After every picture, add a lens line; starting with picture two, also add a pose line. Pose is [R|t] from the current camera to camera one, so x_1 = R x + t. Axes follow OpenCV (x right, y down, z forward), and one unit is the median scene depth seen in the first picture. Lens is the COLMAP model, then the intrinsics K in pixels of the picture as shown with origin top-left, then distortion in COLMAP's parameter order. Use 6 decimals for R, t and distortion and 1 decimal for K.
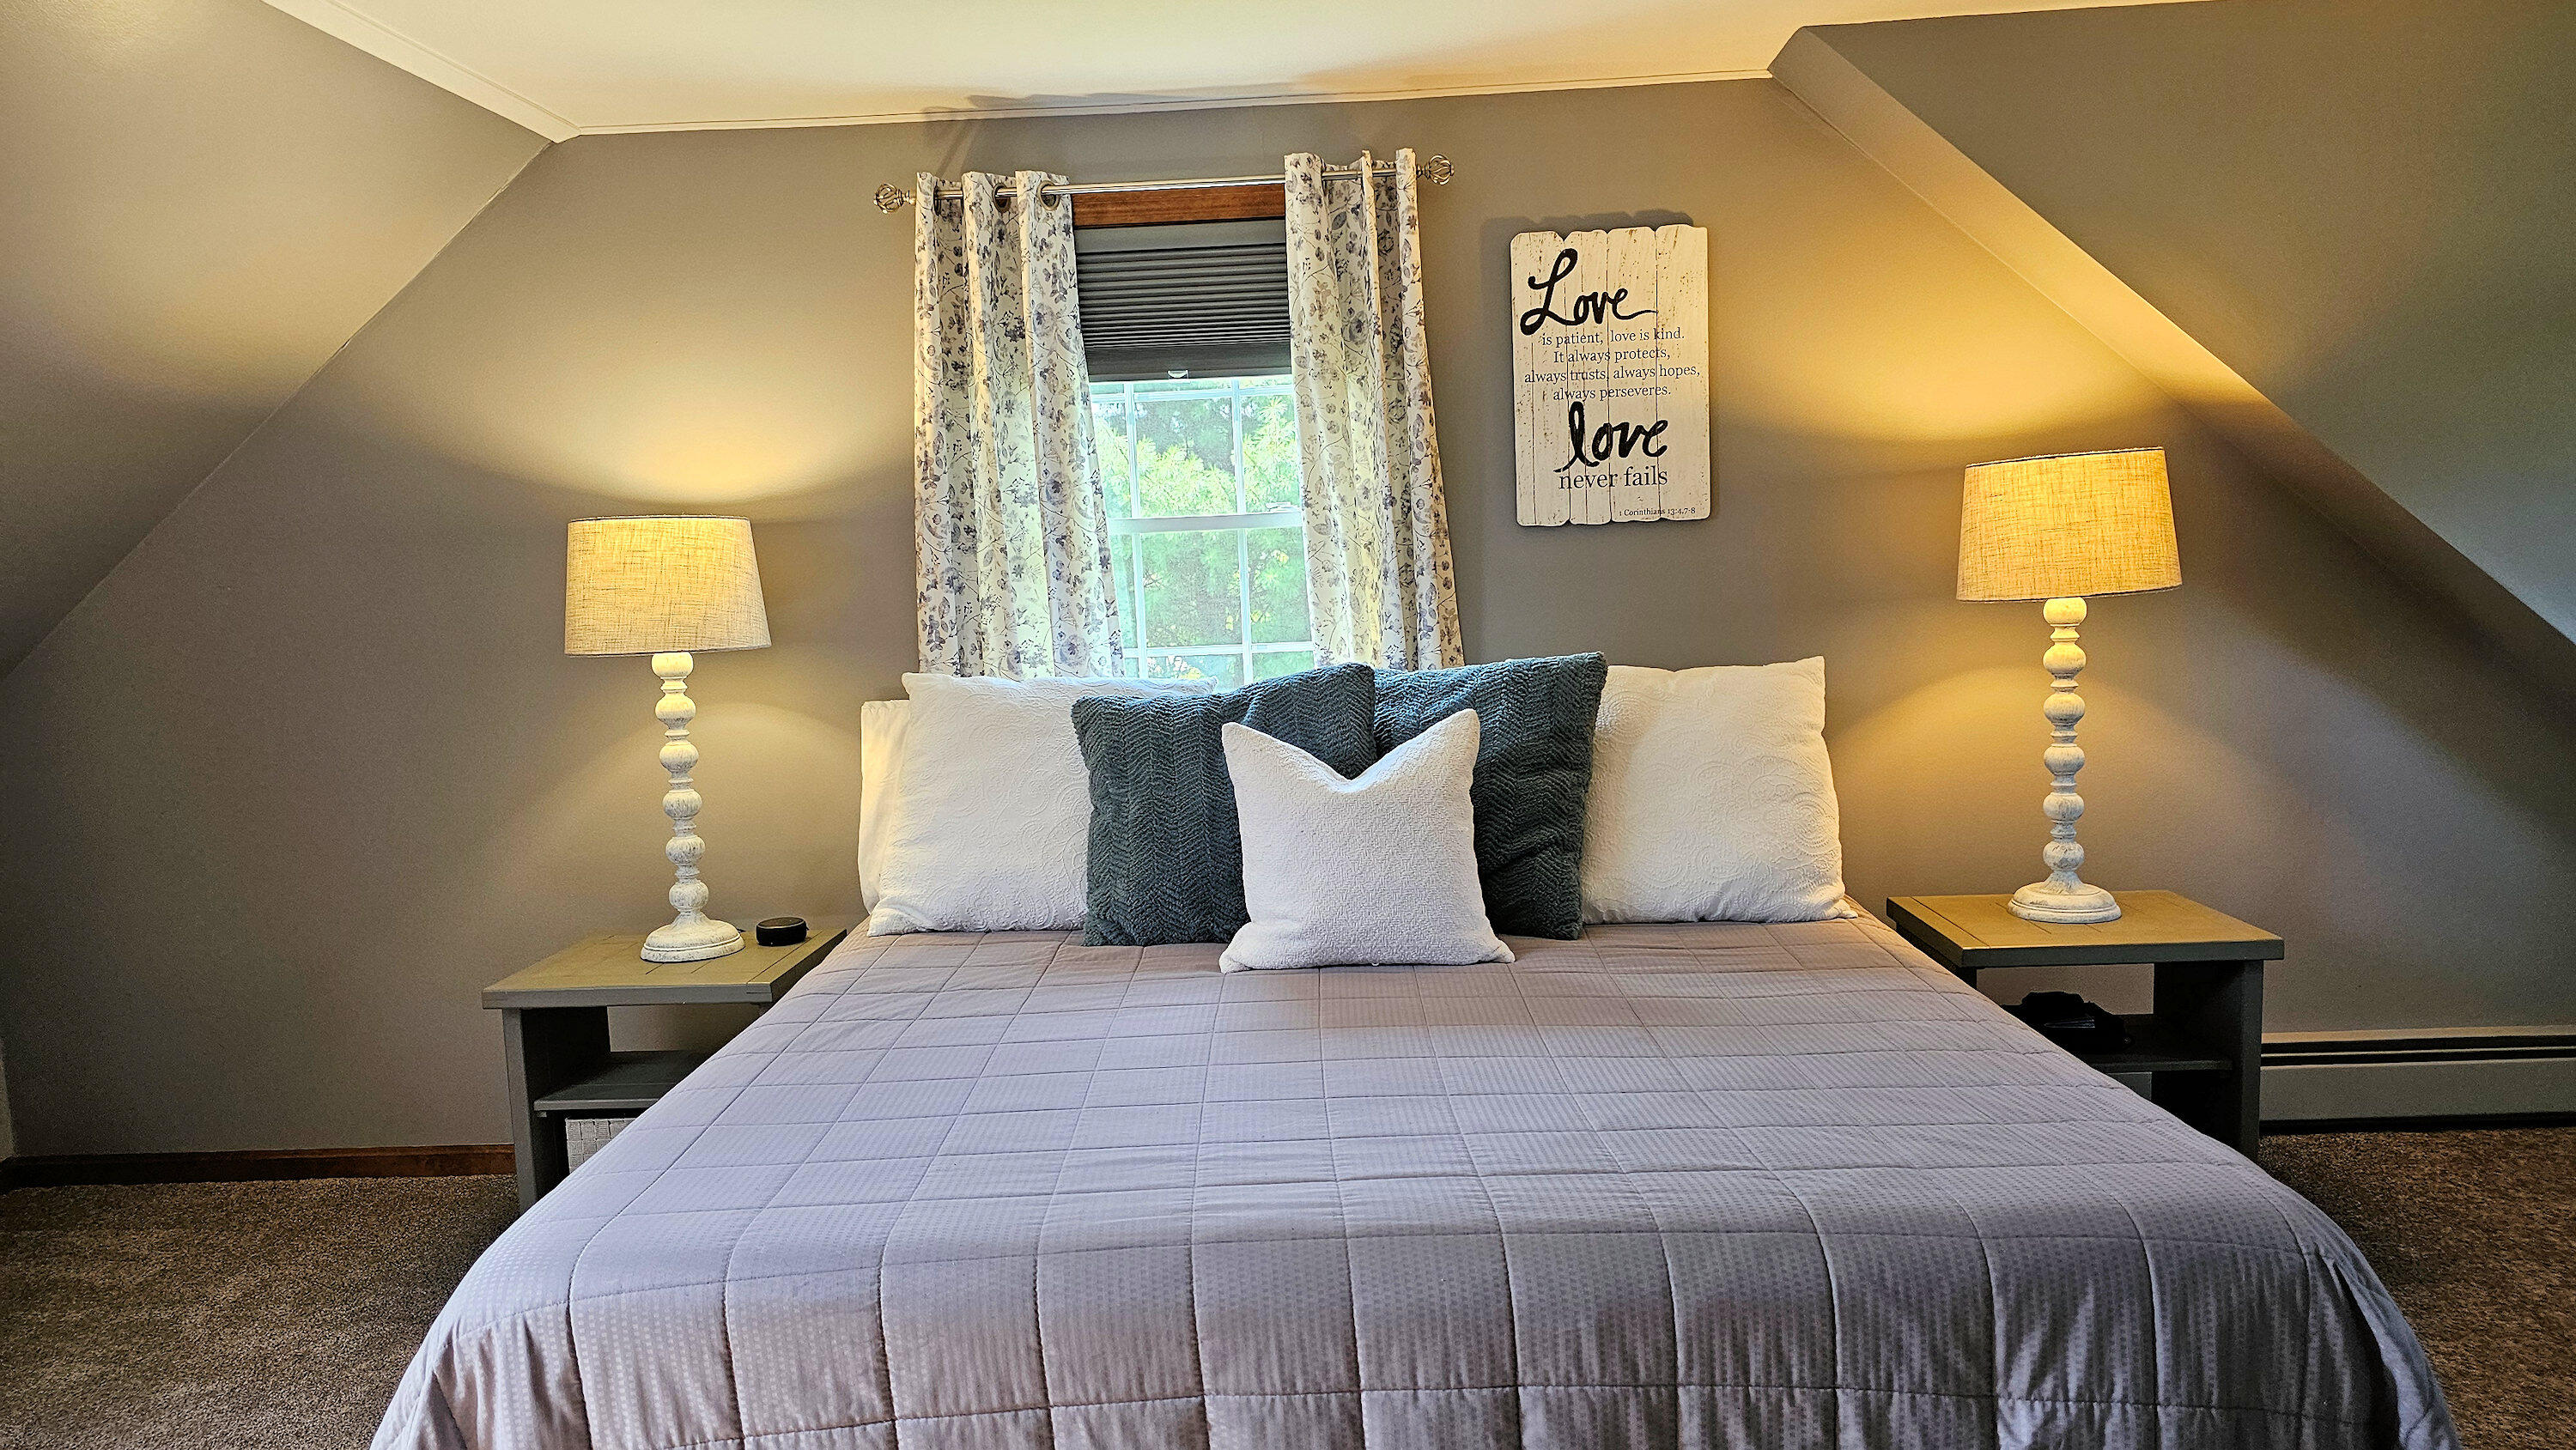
lens RADIAL K [[1726.3, 0, 1284.2], [0, 1726.3, 731.4], [0, 0, 1]] dist [0.033127, -0.000016]
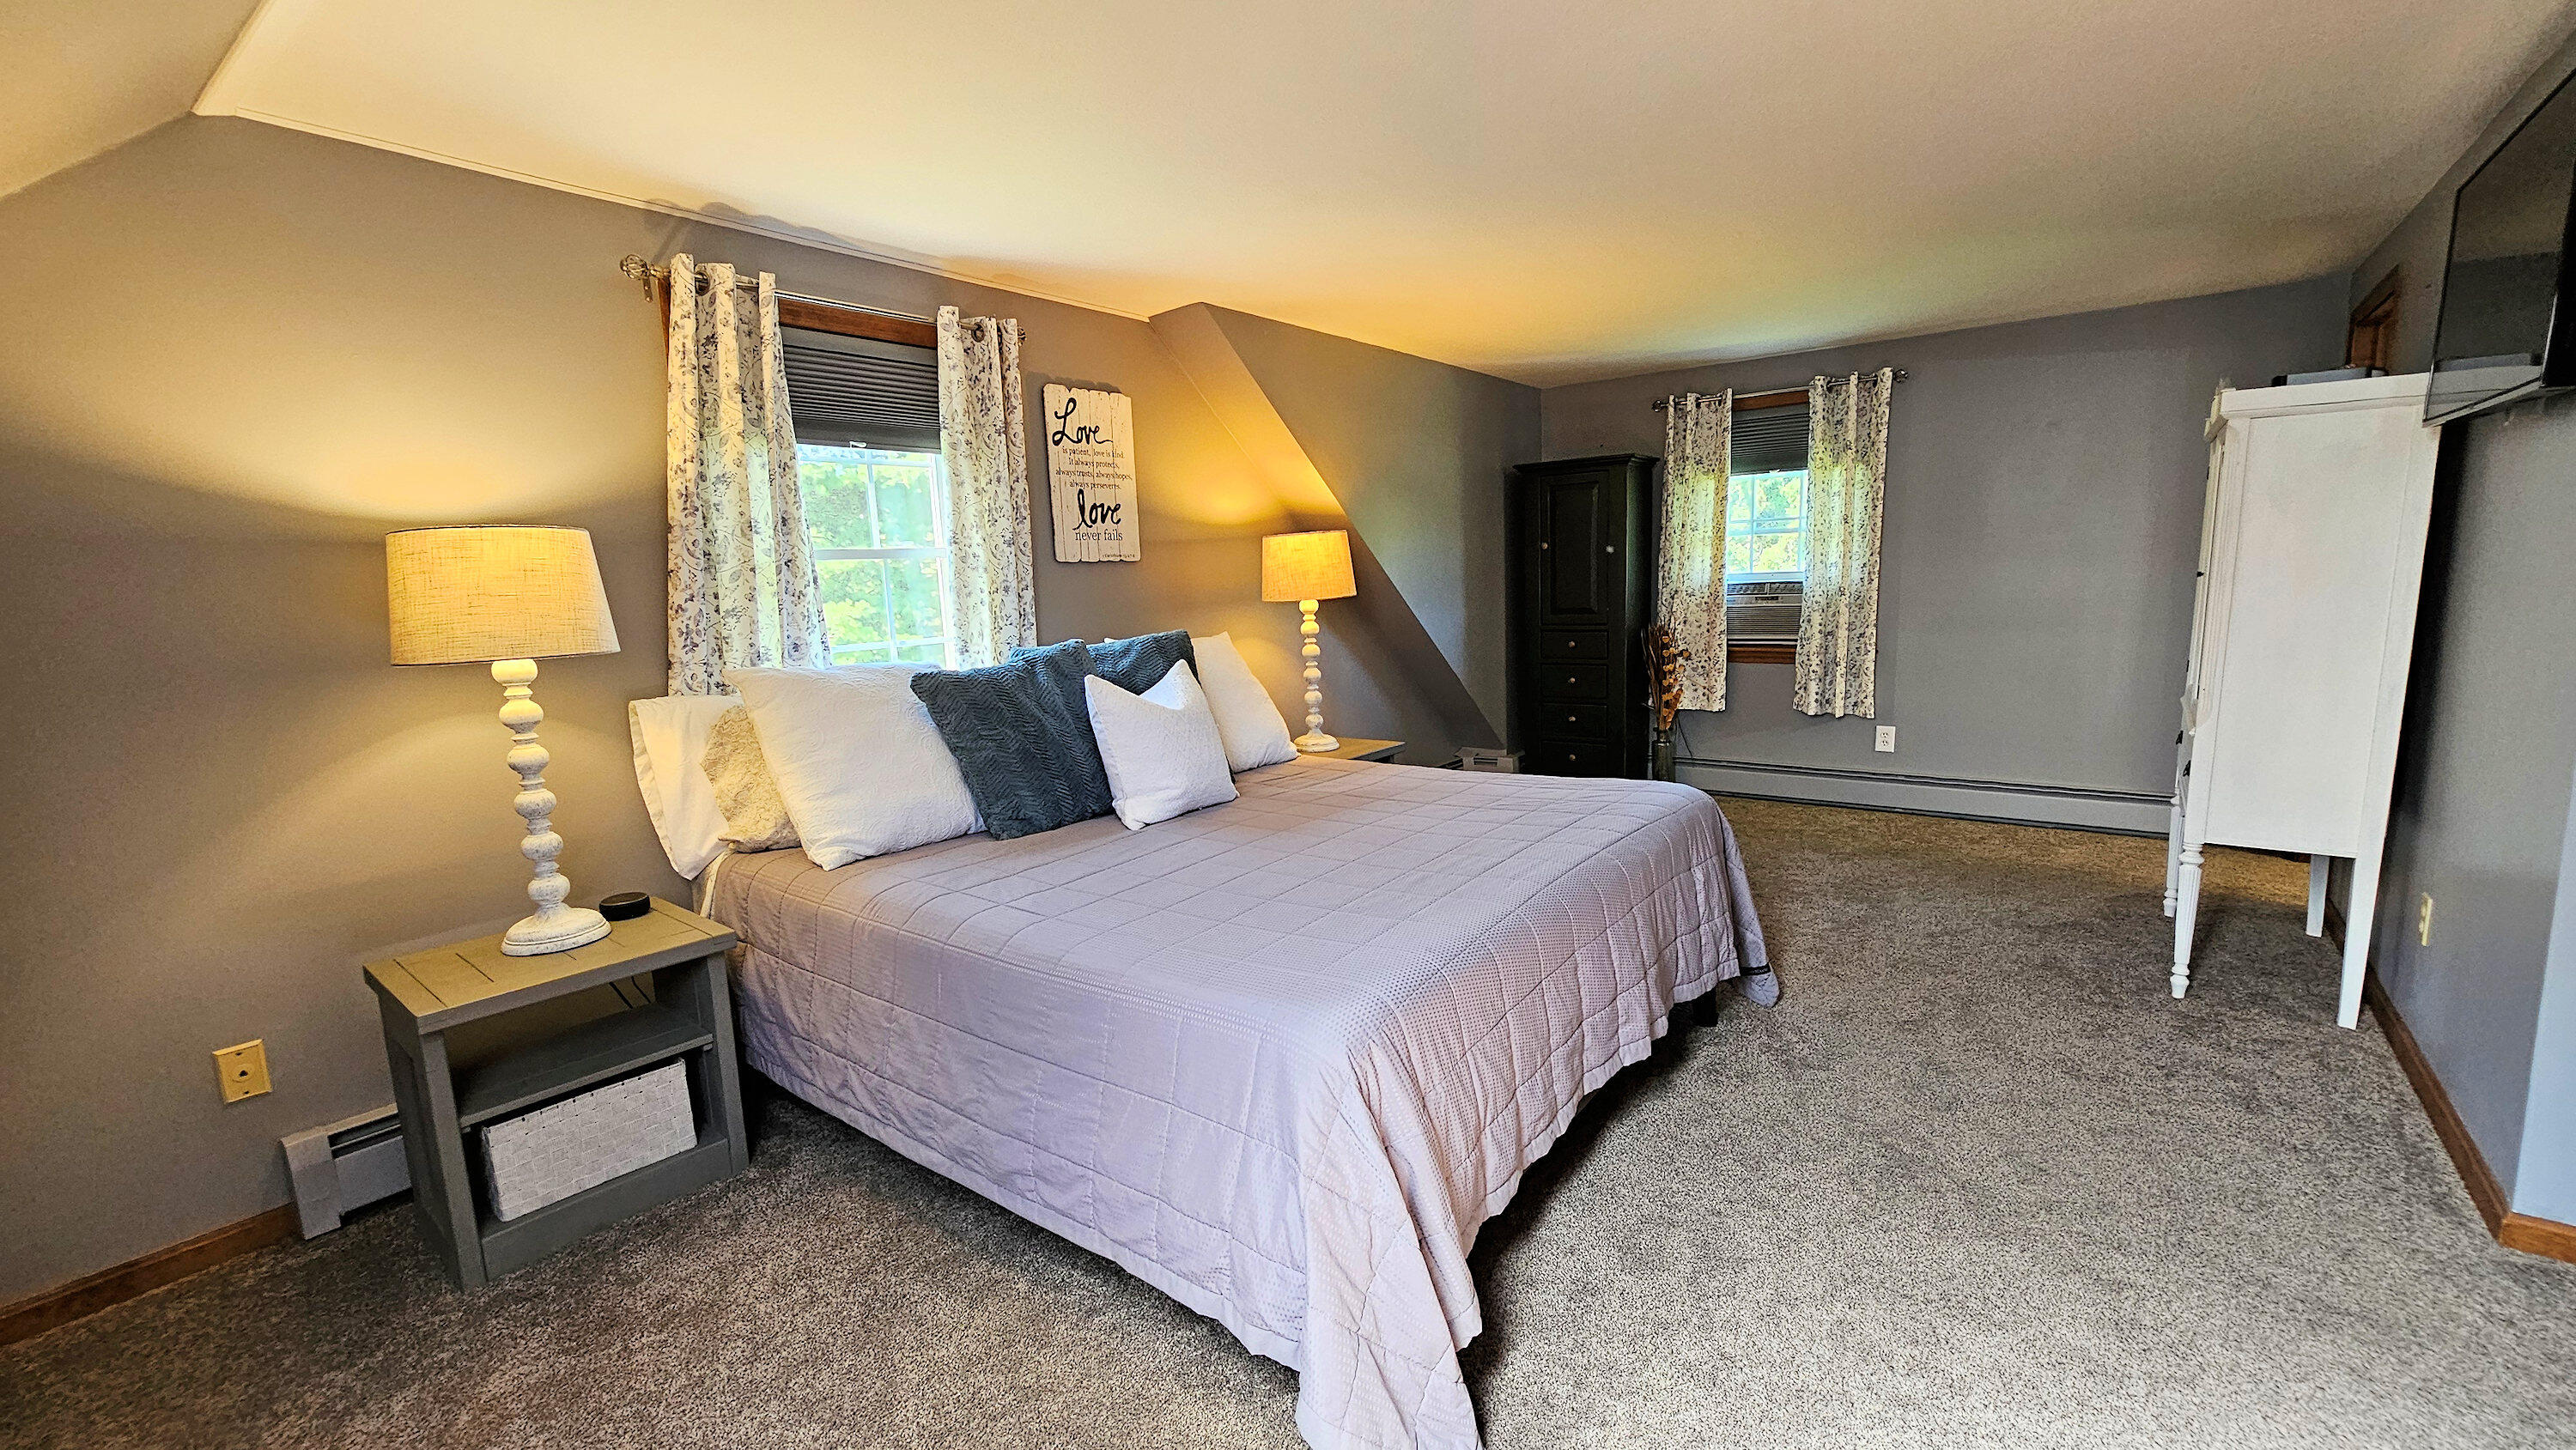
lens RADIAL K [[1061.3, 0, 1291.2], [0, 1061.3, 719.1], [0, 0, 1]] dist [0.004729, 0.000319]
pose [[0.573021, -0.094094, 0.814121, -0.581435], [0.098691, 0.994081, 0.045430, 0.006279], [-0.813577, 0.054314, 0.578915, 0.244873]]
